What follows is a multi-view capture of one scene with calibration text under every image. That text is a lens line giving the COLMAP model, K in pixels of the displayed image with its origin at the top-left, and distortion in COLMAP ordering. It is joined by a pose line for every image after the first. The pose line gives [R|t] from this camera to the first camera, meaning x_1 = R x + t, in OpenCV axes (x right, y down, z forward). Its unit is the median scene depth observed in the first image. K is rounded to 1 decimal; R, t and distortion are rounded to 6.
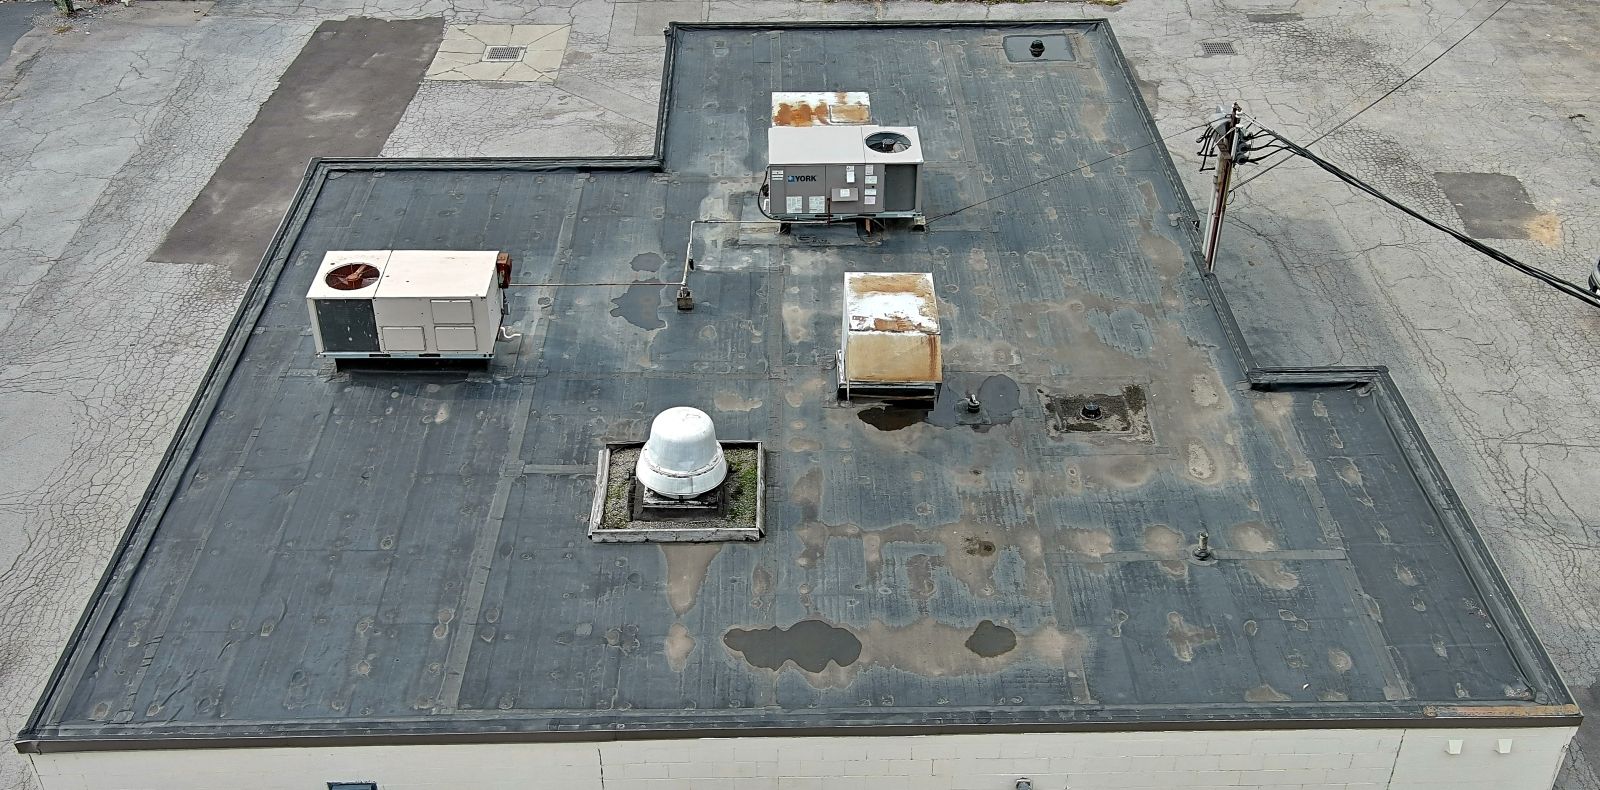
lens RADIAL K [[1619.1, 0, 805.3], [0, 1619.1, 420.3], [0, 0, 1]] dist [0.021058, 0.000000]
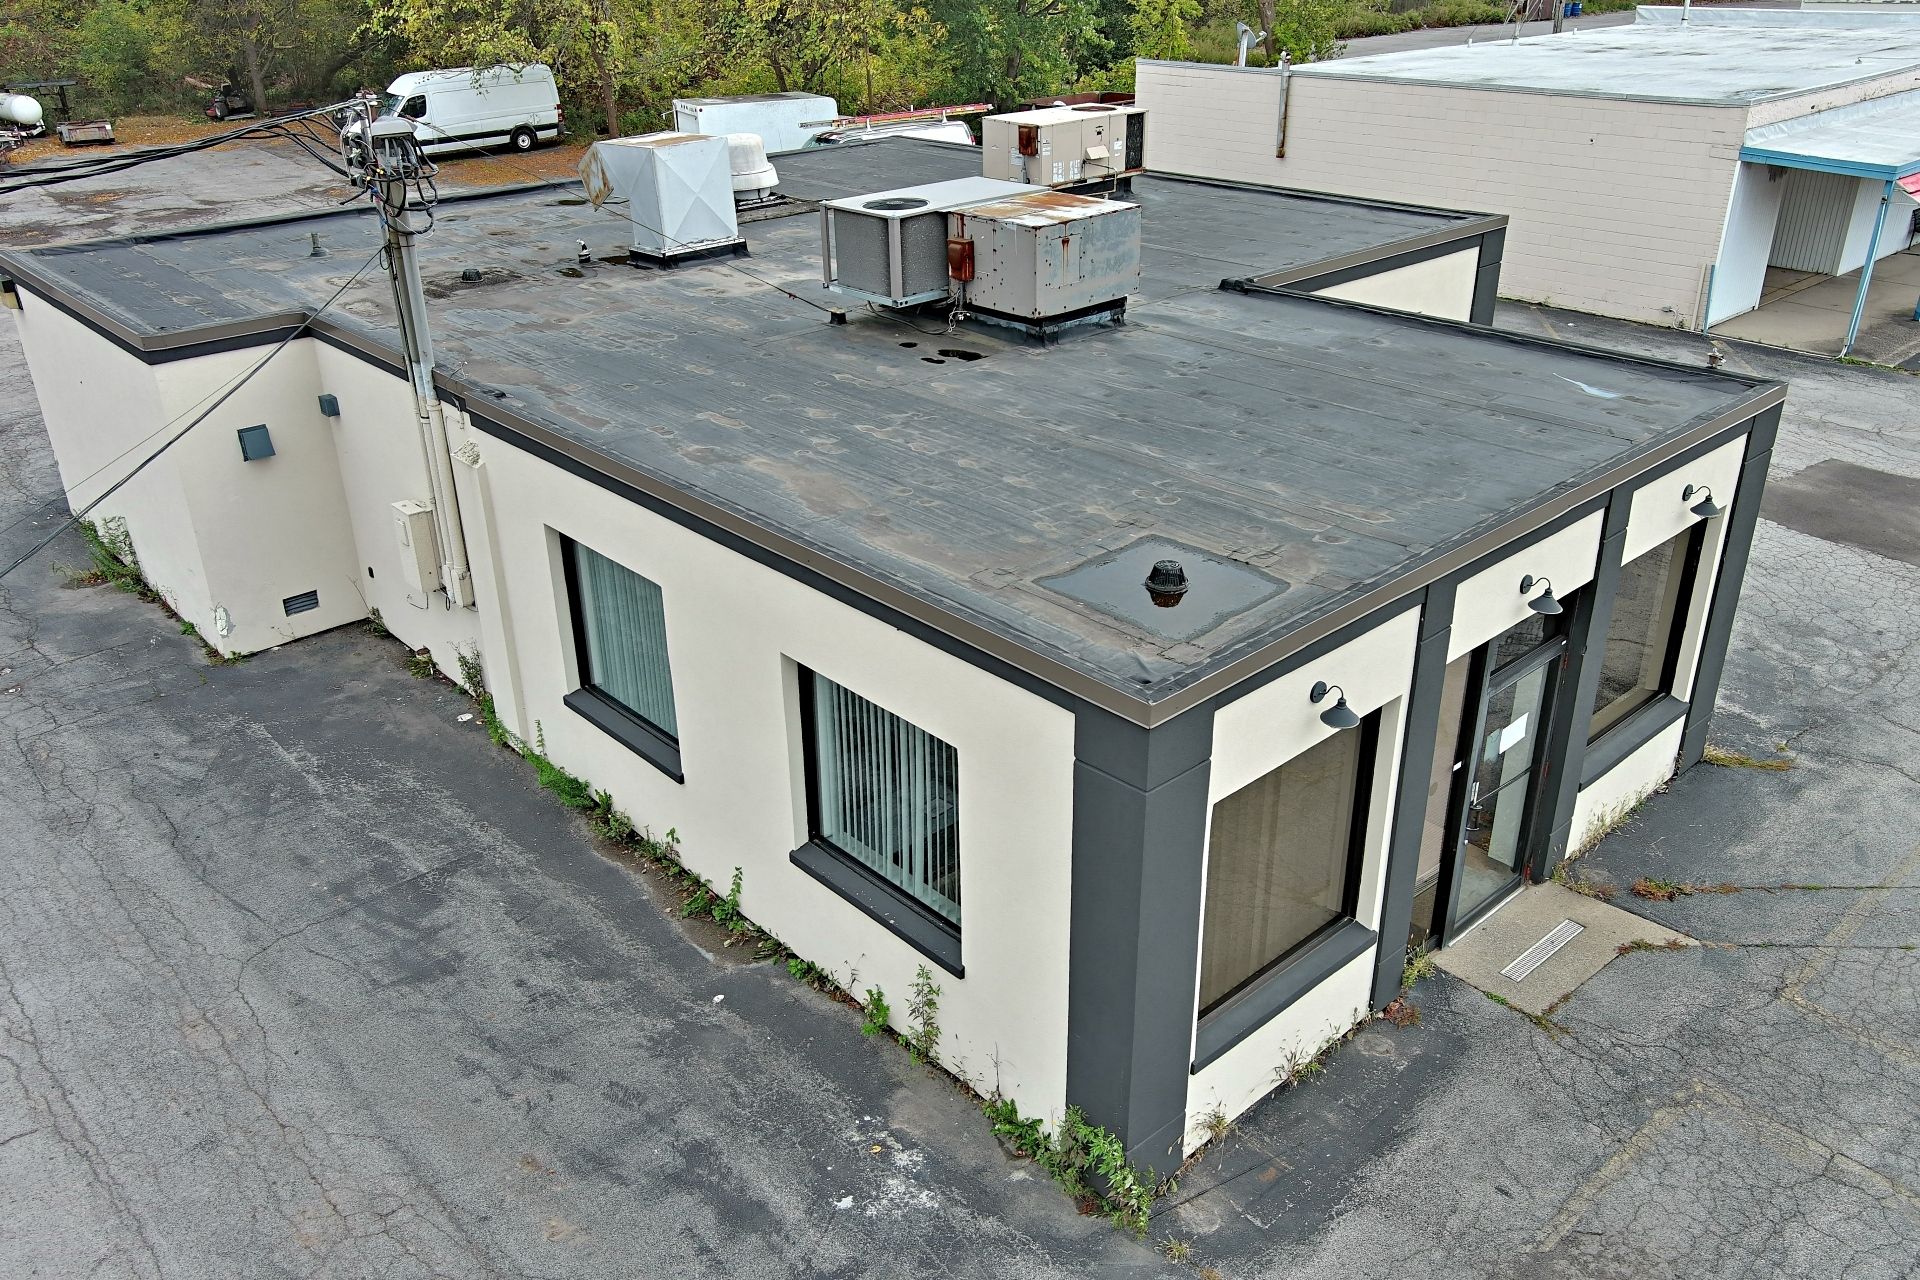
lens RADIAL K [[1497.6, 0, 948.6], [0, 1497.6, 635.5], [0, 0, 1]] dist [0.033150, -0.042459]
pose [[-0.756021, 0.295154, -0.584222, 0.521723], [-0.365618, 0.549906, 0.750951, -0.630776], [0.542914, 0.781337, -0.307827, 1.522299]]
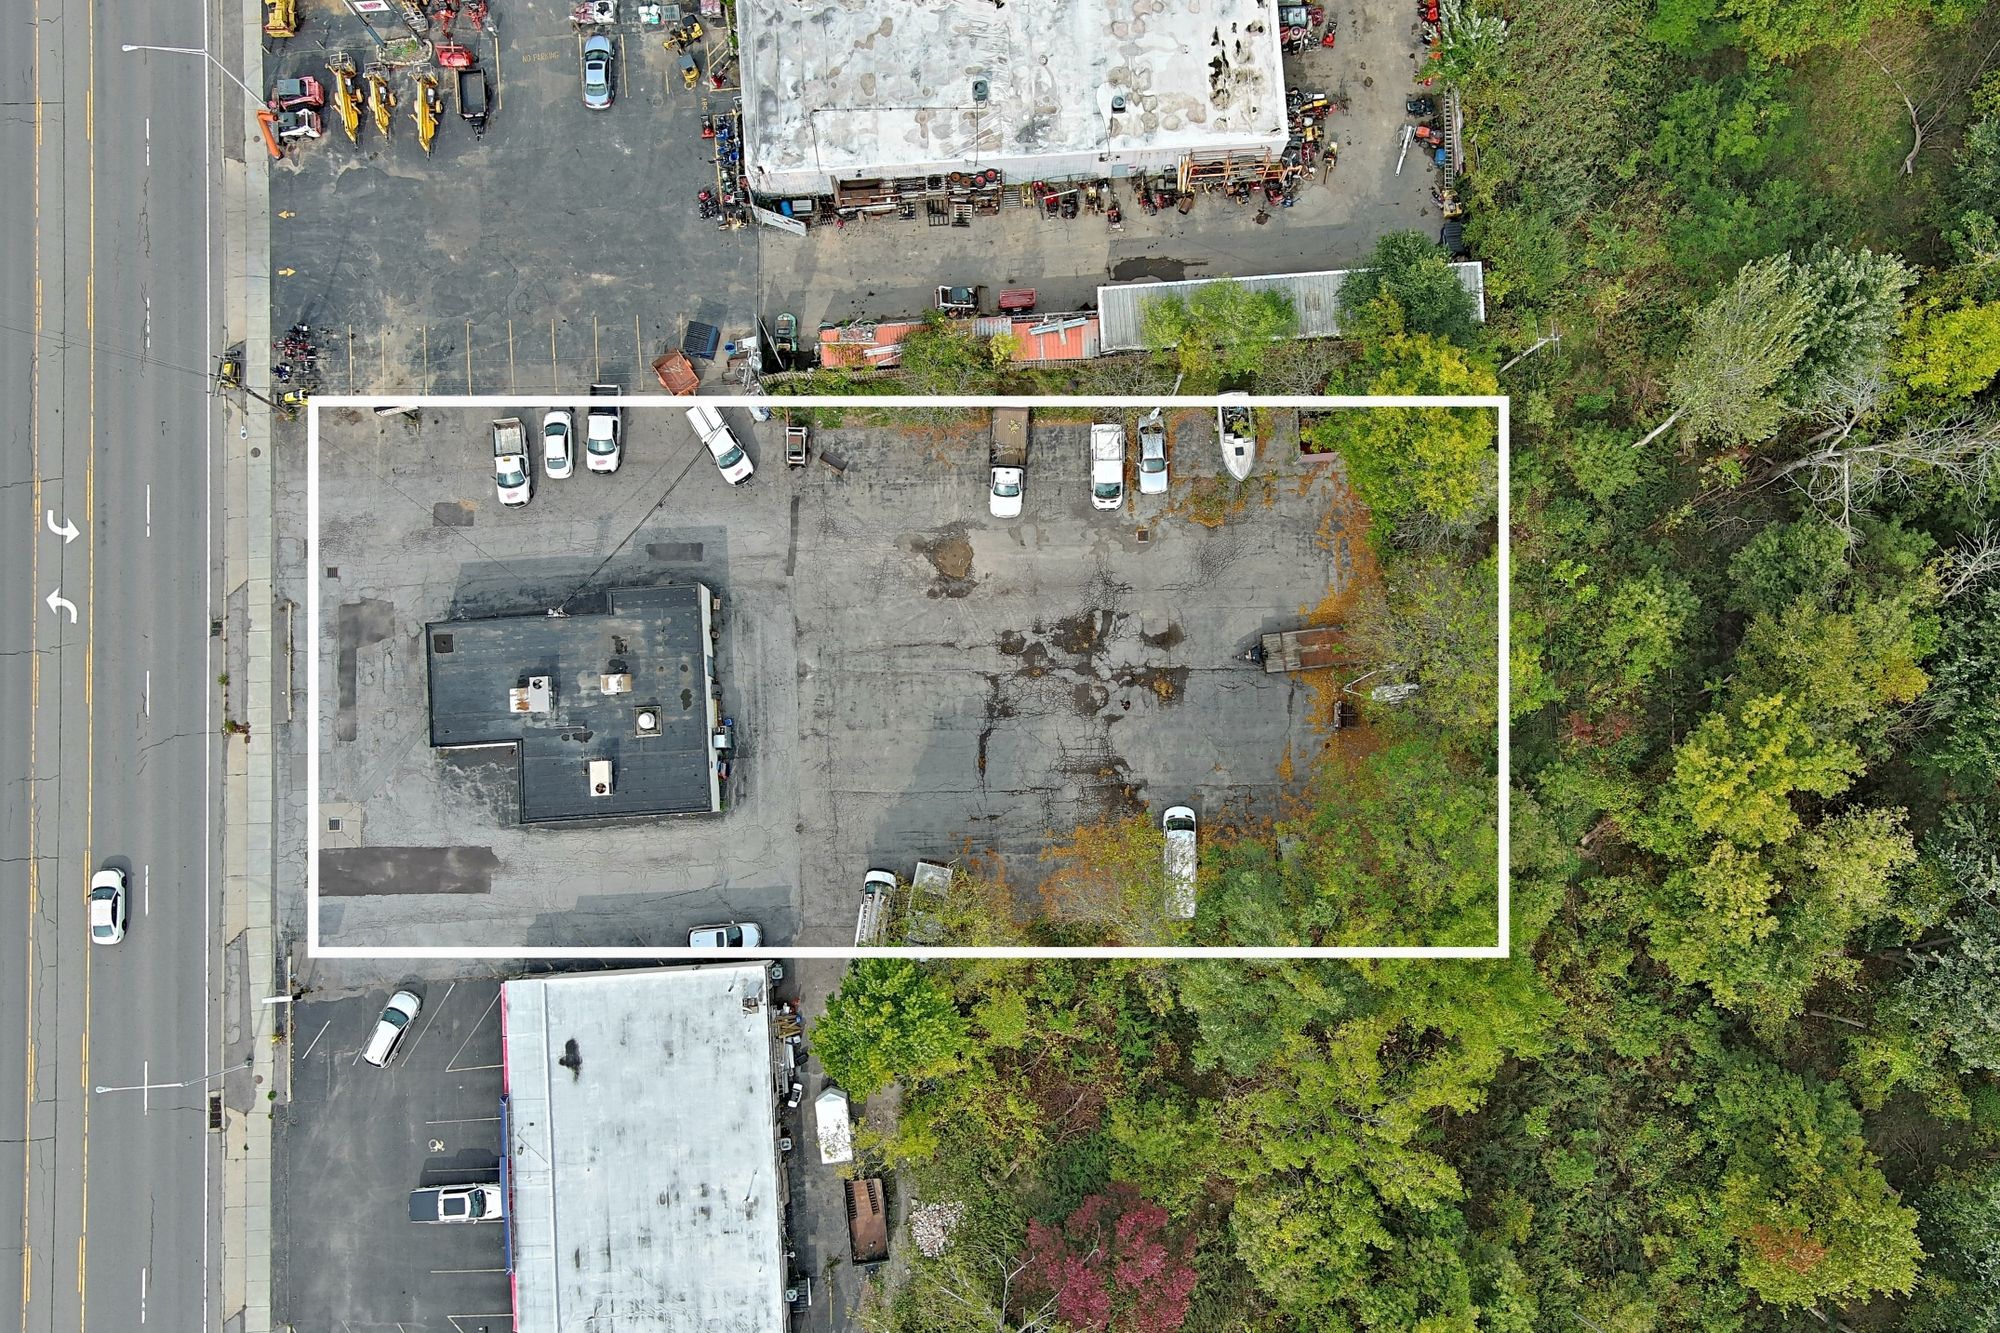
lens RADIAL K [[1560.0, 0, 995.4], [0, 1560.0, 674.2], [0, 0, 1]] dist [0.033150, -0.042459]
pose [[-0.045356, -0.995405, 0.084330, -0.381295], [0.582857, 0.042189, 0.811479, -3.270131], [-0.811308, 0.085958, 0.578265, -2.795193]]
